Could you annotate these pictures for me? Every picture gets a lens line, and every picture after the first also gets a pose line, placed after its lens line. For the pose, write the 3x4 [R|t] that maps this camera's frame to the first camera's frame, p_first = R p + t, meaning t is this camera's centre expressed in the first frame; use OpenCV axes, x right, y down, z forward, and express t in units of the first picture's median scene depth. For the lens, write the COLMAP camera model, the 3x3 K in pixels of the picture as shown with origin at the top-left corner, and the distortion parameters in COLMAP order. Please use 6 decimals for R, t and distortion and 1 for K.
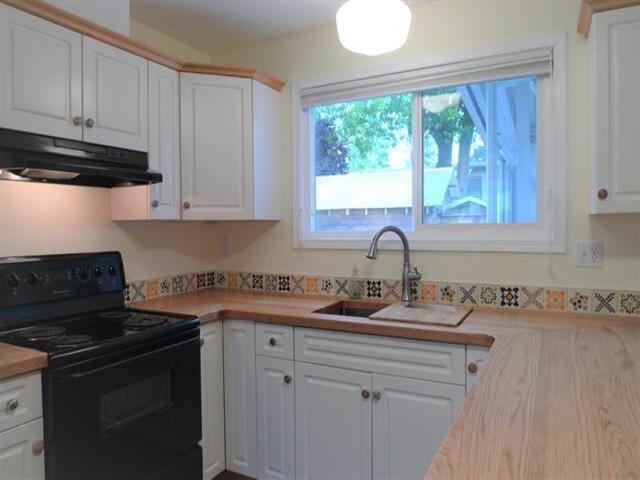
lens RADIAL K [[444.0, 0, 320.0], [0, 444.0, 240.0], [0, 0, 1]] dist [-0.043156, -0.003125]
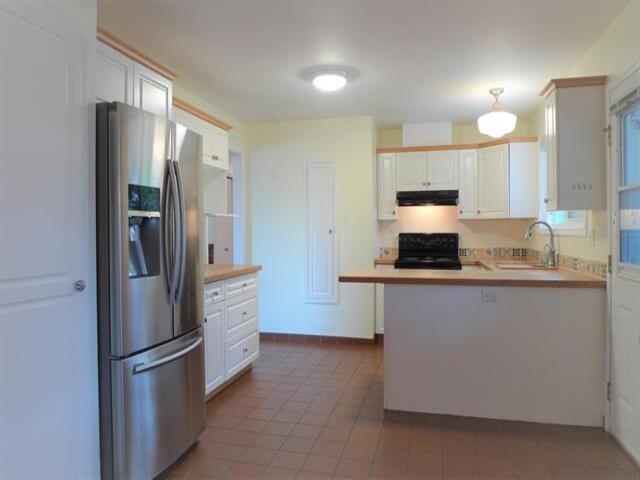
lens RADIAL K [[444.0, 0, 320.0], [0, 444.0, 240.0], [0, 0, 1]] dist [-0.043156, -0.003125]
pose [[0.232661, 0.028313, -0.972146, 1.550604], [-0.027484, 0.999368, 0.022528, 0.028600], [0.972169, 0.021477, 0.233292, -0.215763]]
